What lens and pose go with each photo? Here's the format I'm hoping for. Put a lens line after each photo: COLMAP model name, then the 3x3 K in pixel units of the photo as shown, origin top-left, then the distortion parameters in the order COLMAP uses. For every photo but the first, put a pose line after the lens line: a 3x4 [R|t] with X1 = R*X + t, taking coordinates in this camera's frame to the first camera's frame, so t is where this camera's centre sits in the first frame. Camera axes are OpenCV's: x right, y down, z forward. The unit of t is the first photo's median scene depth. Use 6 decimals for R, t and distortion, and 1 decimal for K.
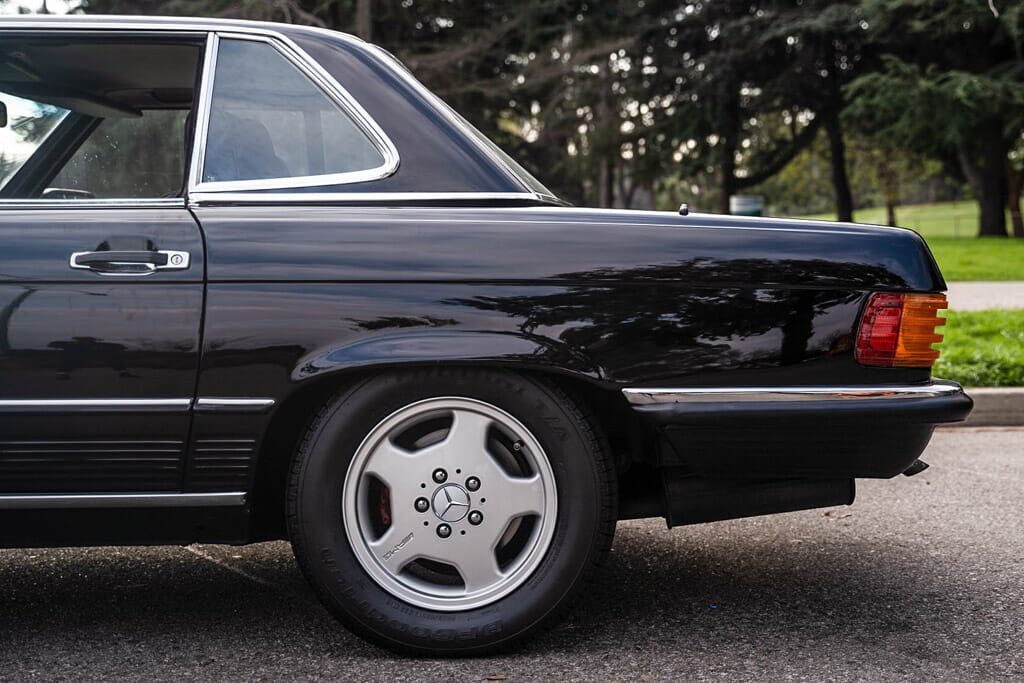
lens RADIAL K [[1245.5, 0, 518.6], [0, 1245.5, 341.9], [0, 0, 1]] dist [-0.012623, 0.000000]
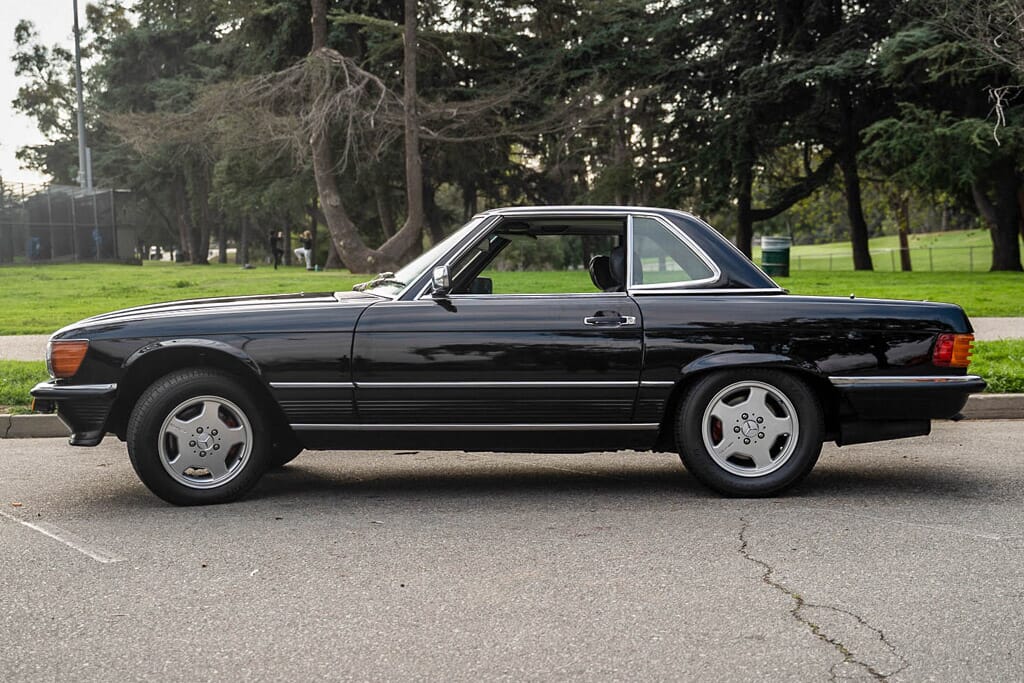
lens RADIAL K [[1203.2, 0, 507.2], [0, 1203.2, 341.7], [0, 0, 1]] dist [0.005143, 0.000000]
pose [[0.999556, -0.003251, -0.029613, -0.385447], [0.002500, 0.999675, -0.025370, 0.024616], [0.029685, 0.025285, 0.999239, -1.062720]]
